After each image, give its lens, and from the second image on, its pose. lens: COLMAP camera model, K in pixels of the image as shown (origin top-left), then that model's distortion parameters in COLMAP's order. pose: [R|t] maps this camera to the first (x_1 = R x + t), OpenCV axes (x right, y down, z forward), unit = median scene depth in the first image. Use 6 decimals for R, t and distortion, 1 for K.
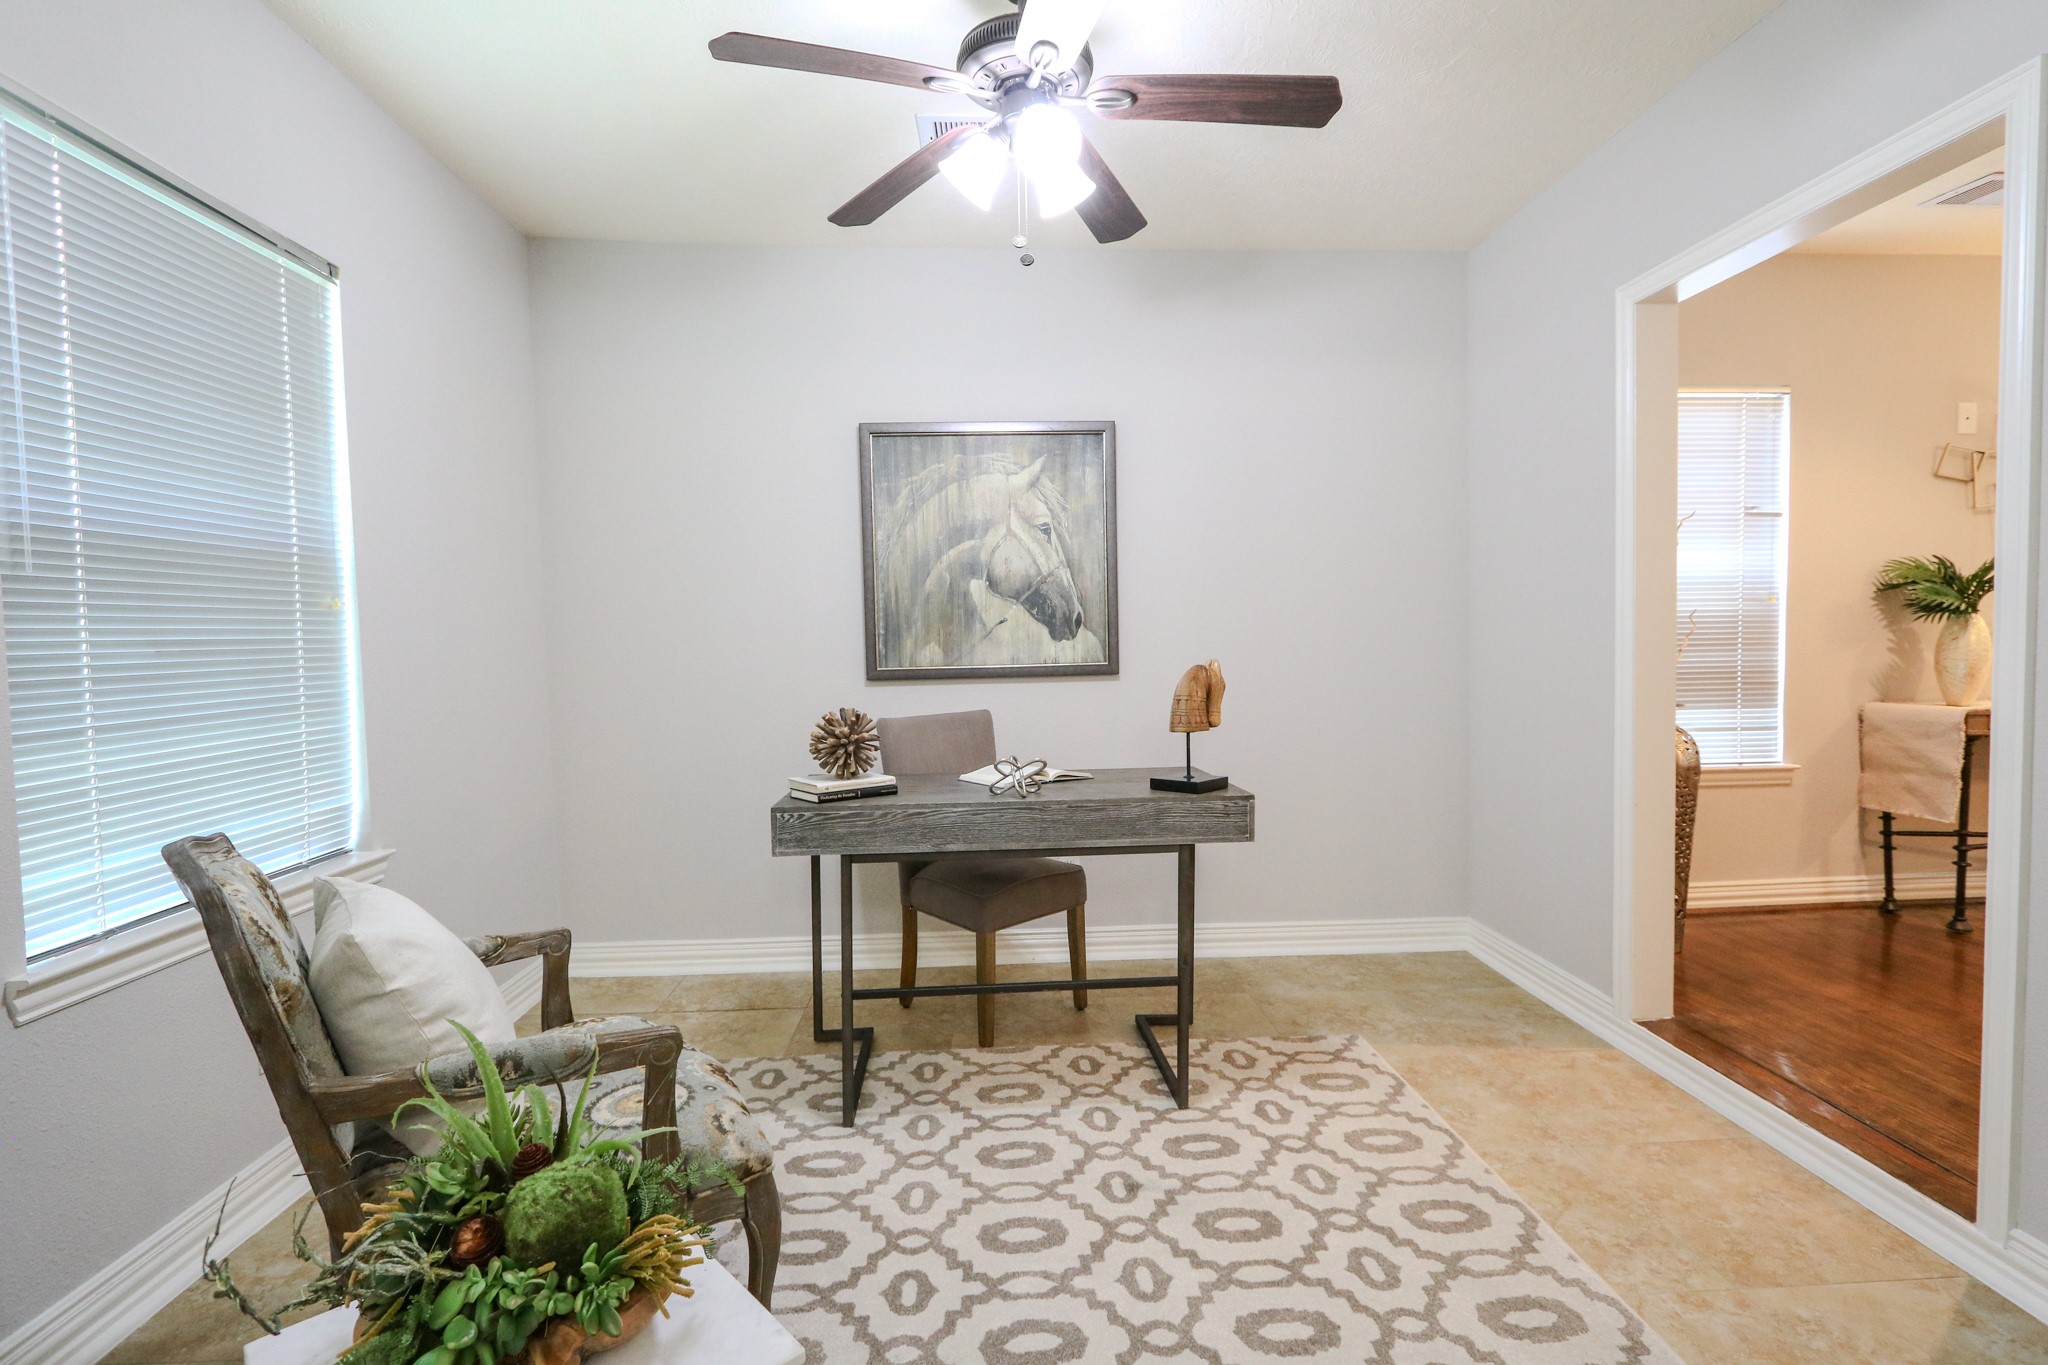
lens RADIAL K [[942.0, 0, 1033.9], [0, 942.0, 678.0], [0, 0, 1]] dist [0.003378, -0.002892]
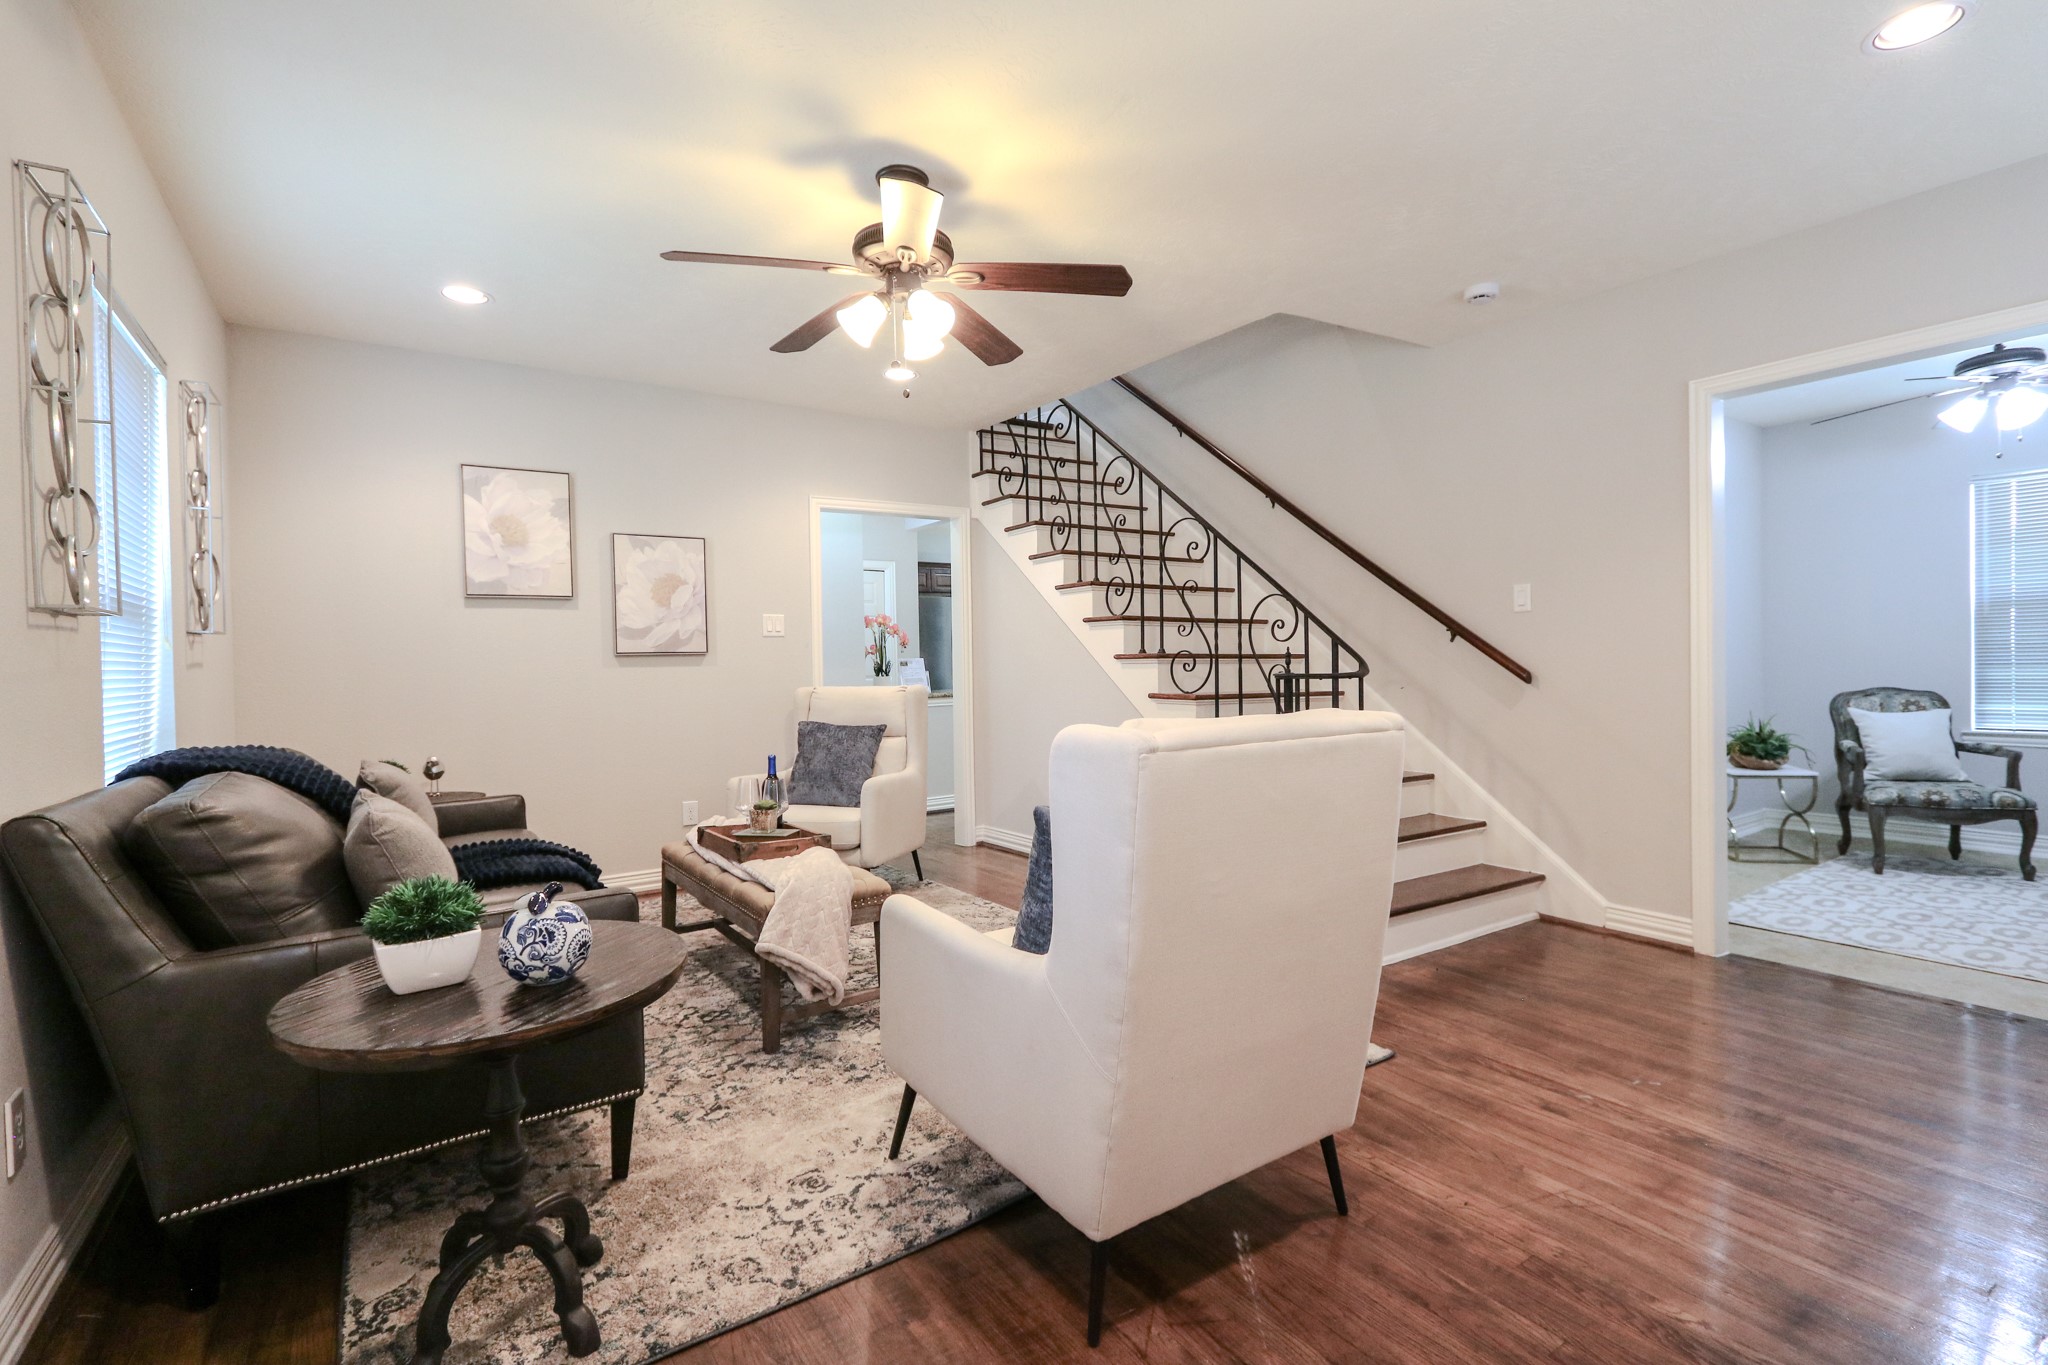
lens RADIAL K [[942.0, 0, 1034.9], [0, 942.0, 681.0], [0, 0, 1]] dist [0.003378, -0.002892]
pose [[-0.857795, 0.045191, -0.512002, 1.664264], [0.010922, 0.997505, 0.069743, -0.068955], [0.513876, 0.054233, -0.856148, 0.986581]]
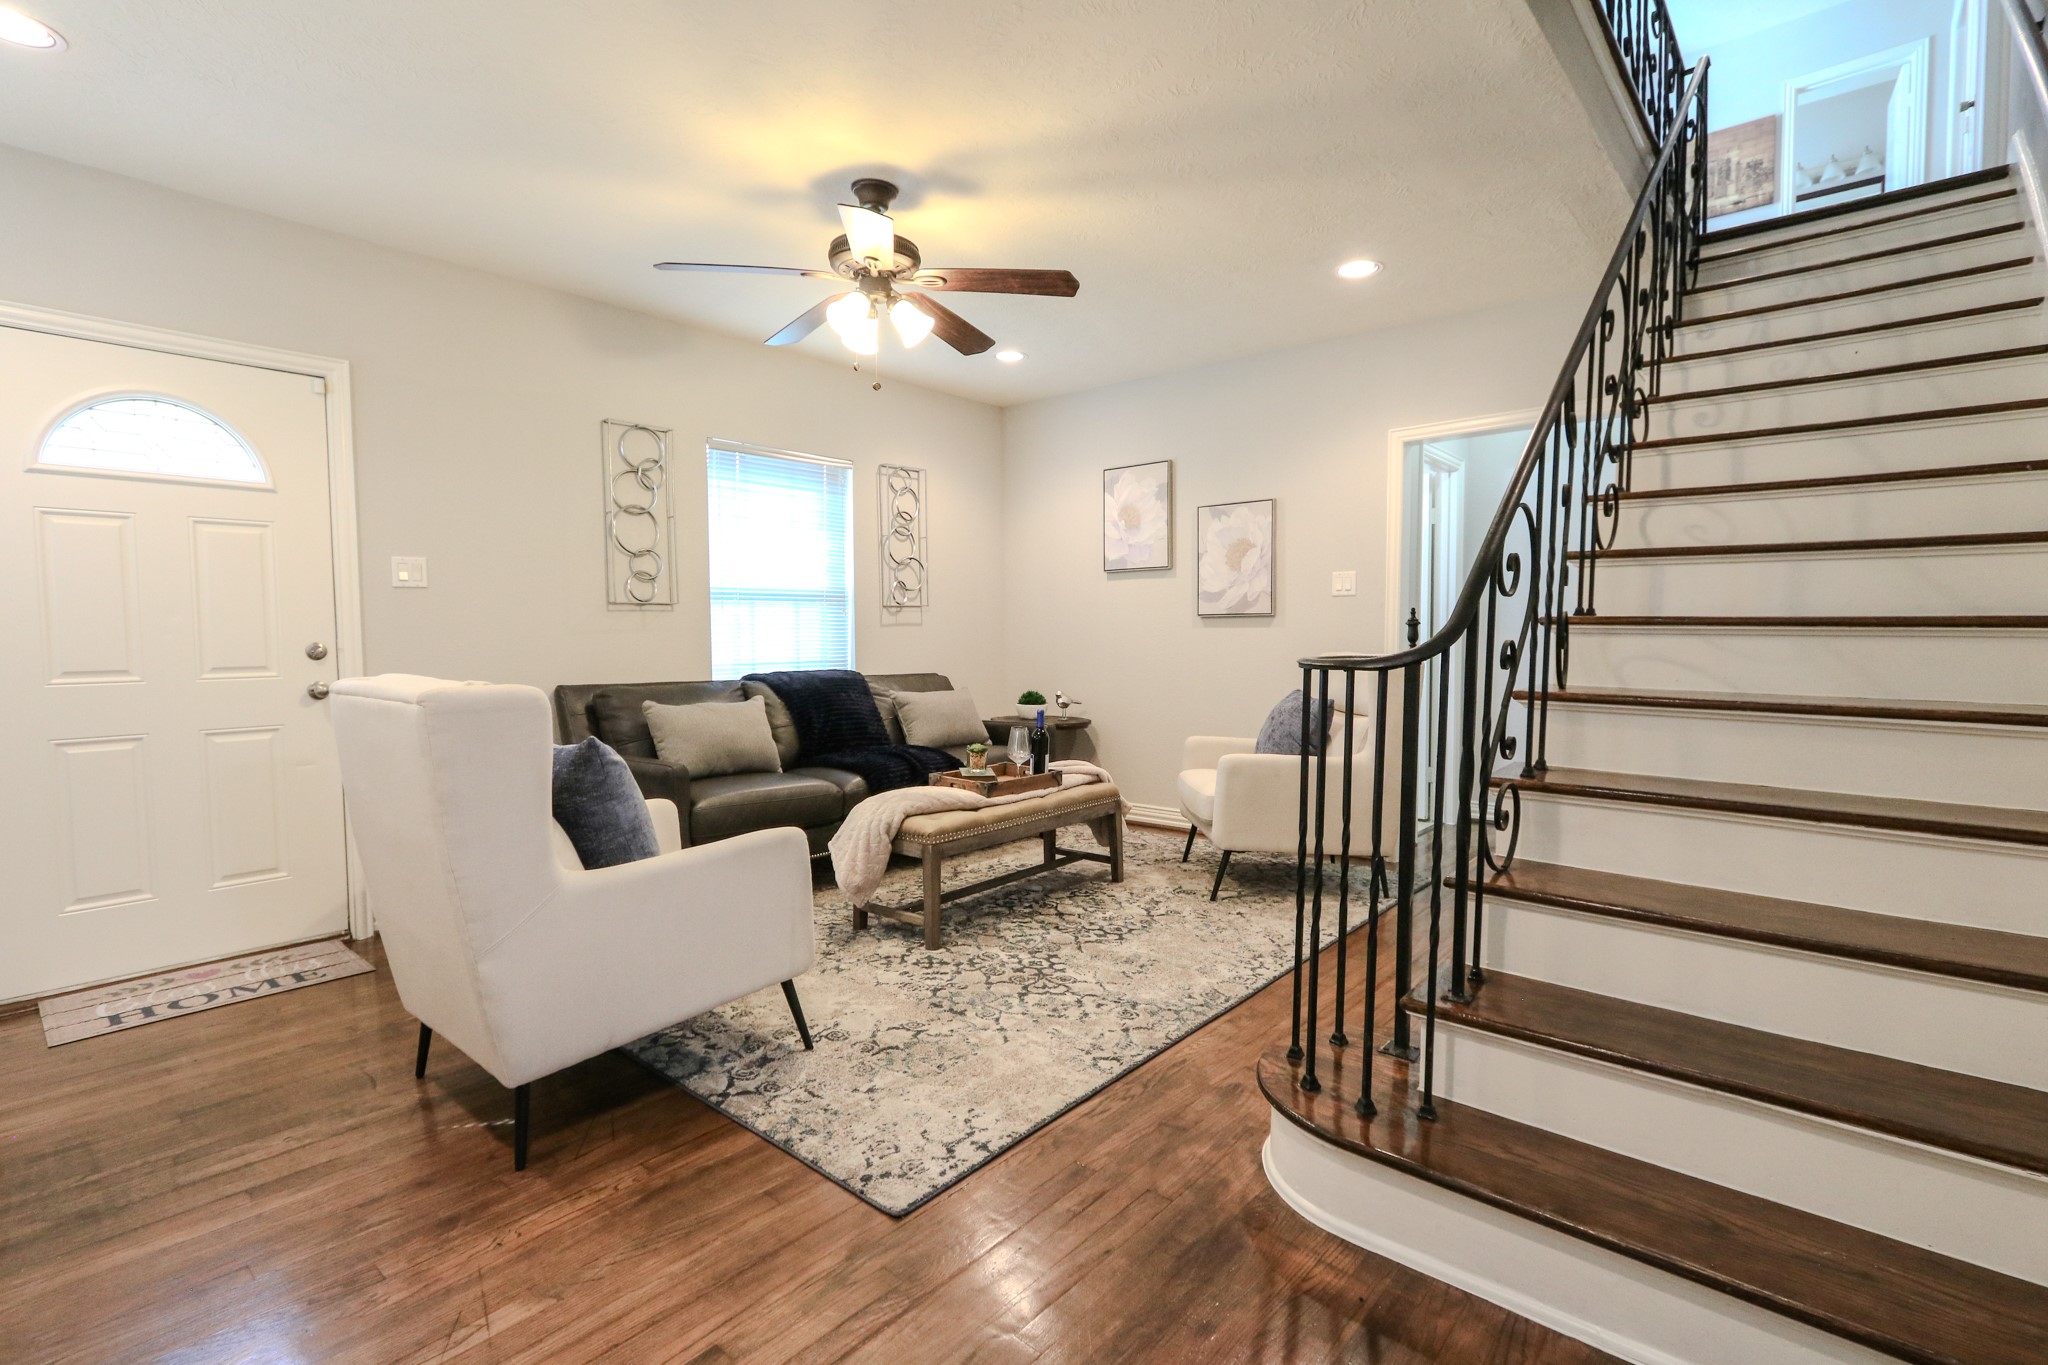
lens RADIAL K [[942.0, 0, 1032.4], [0, 942.0, 682.9], [0, 0, 1]] dist [0.003378, -0.002892]
pose [[-0.720637, -0.015518, 0.693139, 0.648472], [0.051149, 0.995835, 0.075473, -0.040941], [-0.691424, 0.089842, -0.716841, 0.798479]]
